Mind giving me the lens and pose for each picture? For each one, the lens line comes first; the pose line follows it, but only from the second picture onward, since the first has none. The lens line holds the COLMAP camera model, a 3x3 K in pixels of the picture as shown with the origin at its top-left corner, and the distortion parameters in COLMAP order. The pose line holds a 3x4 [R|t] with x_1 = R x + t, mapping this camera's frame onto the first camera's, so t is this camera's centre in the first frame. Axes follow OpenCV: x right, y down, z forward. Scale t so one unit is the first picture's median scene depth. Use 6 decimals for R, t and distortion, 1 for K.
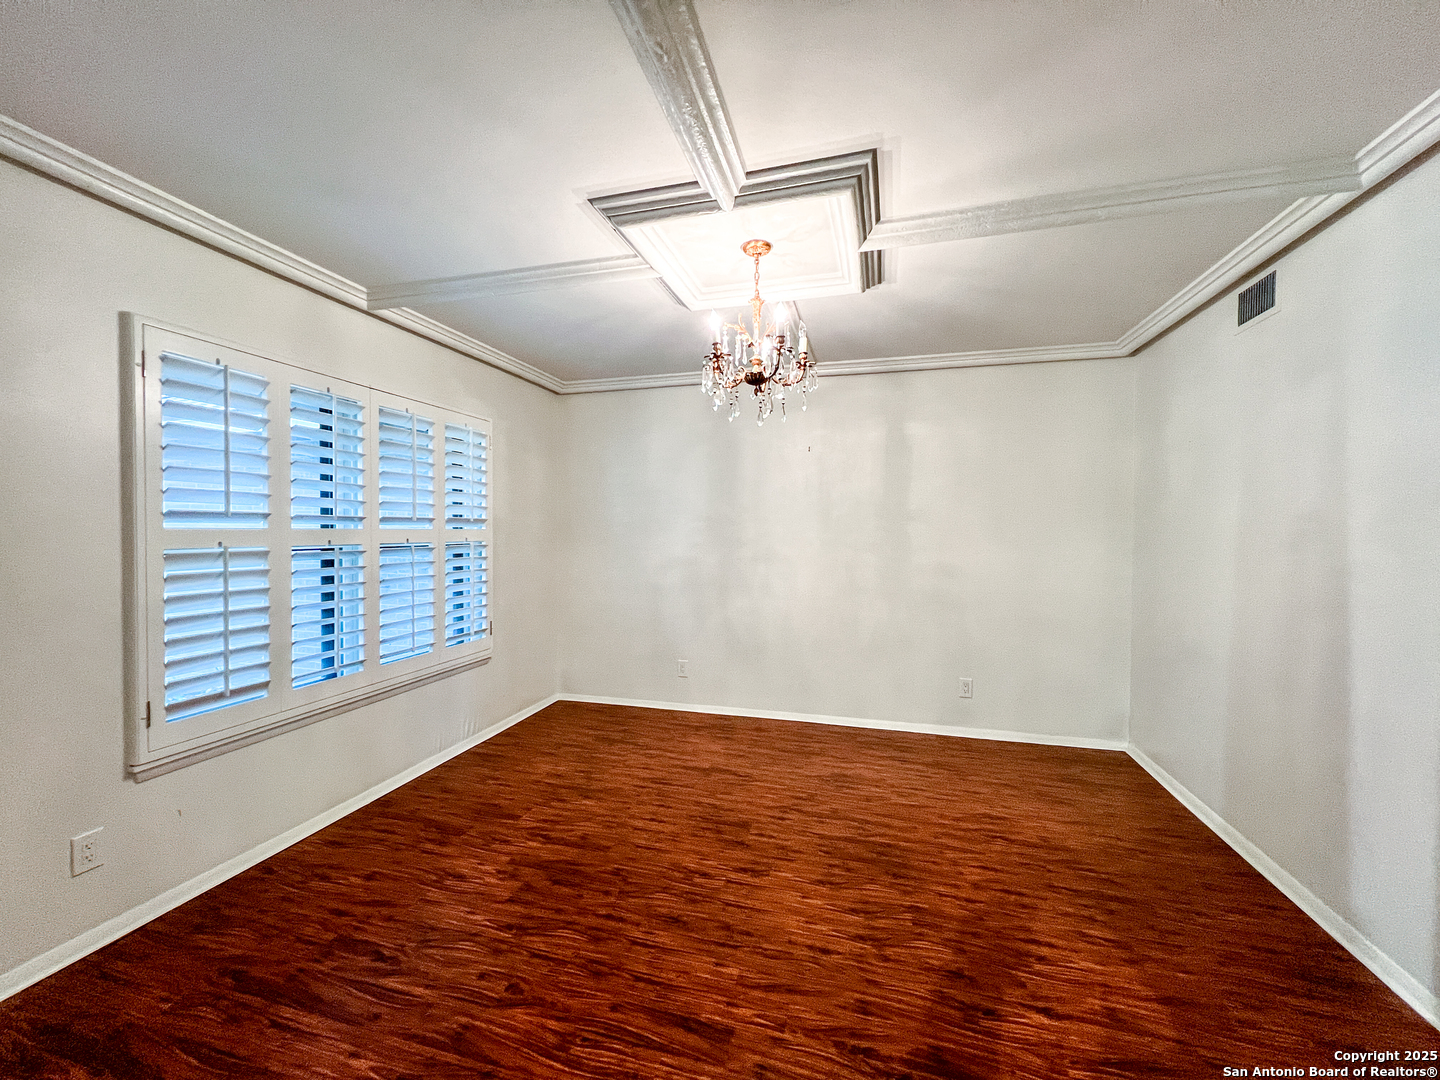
lens RADIAL K [[577.8, 0, 724.7], [0, 577.8, 510.6], [0, 0, 1]] dist [-0.002334, 0.000732]
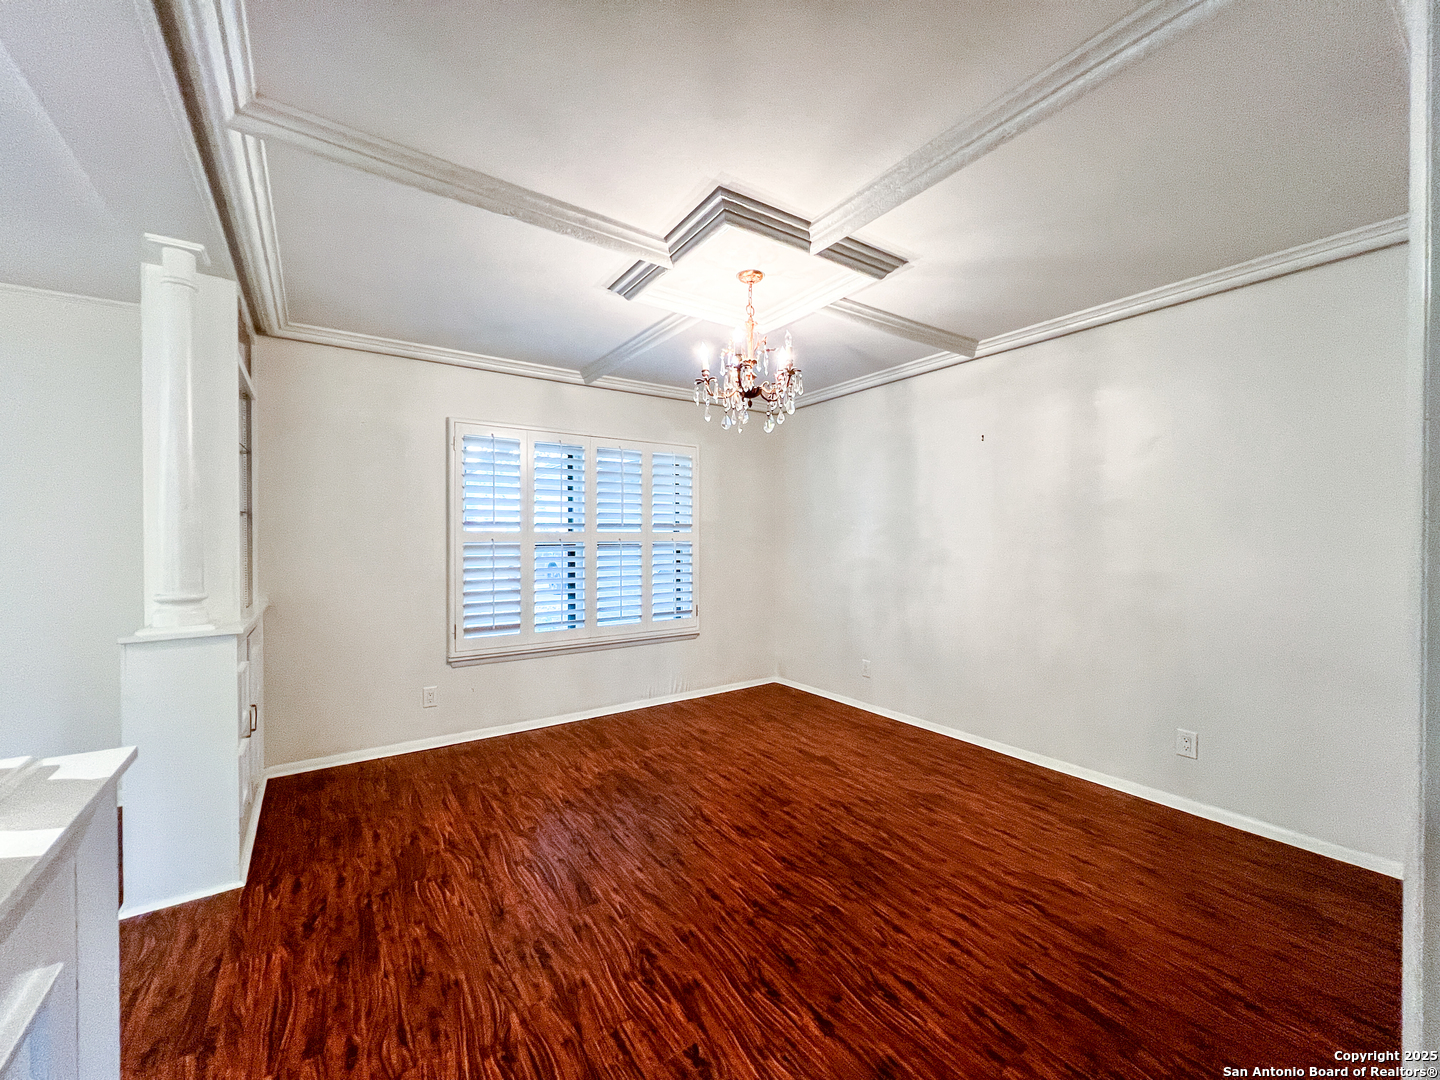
lens RADIAL K [[577.8, 0, 712.8], [0, 577.8, 504.3], [0, 0, 1]] dist [-0.002334, 0.000732]
pose [[0.761878, -0.042886, -0.646299, 0.670874], [0.026779, 0.999038, -0.034725, 0.024747], [0.647167, 0.009148, 0.762293, 0.091618]]
